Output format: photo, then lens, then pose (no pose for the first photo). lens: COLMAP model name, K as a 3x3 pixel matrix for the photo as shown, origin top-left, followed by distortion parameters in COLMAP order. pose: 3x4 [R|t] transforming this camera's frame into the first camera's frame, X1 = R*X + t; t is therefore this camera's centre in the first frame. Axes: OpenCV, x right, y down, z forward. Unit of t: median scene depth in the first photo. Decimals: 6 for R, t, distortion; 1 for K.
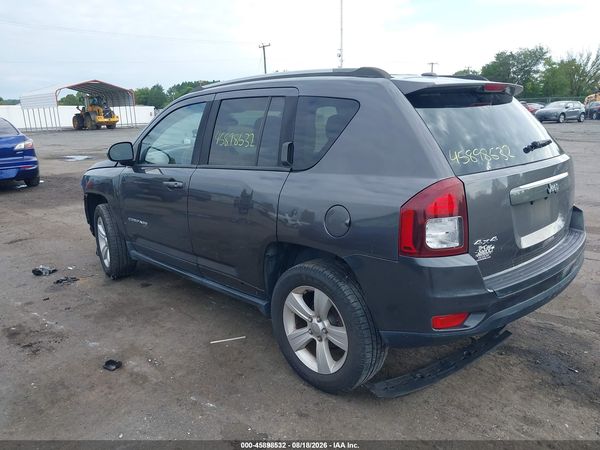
lens RADIAL K [[477.7, 0, 297.9], [0, 477.7, 221.7], [0, 0, 1]] dist [0.002839, -0.007790]
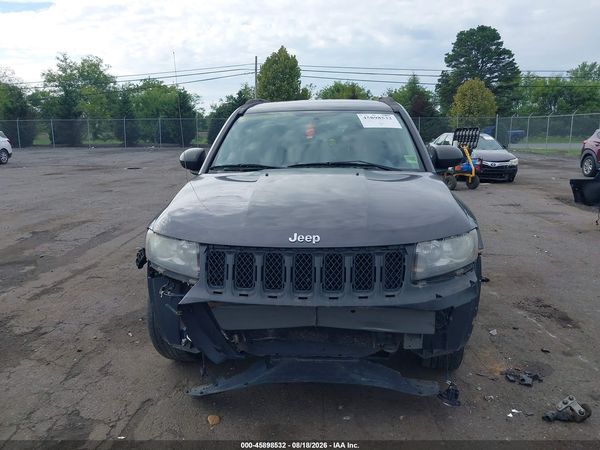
lens RADIAL K [[477.7, 0, 301.9], [0, 477.7, 224.6], [0, 0, 1]] dist [0.002839, -0.007790]
pose [[-0.673775, -0.108683, 0.730901, -0.993542], [0.193170, 0.928823, 0.316185, -0.424034], [-0.713241, 0.354226, -0.604823, 2.064408]]
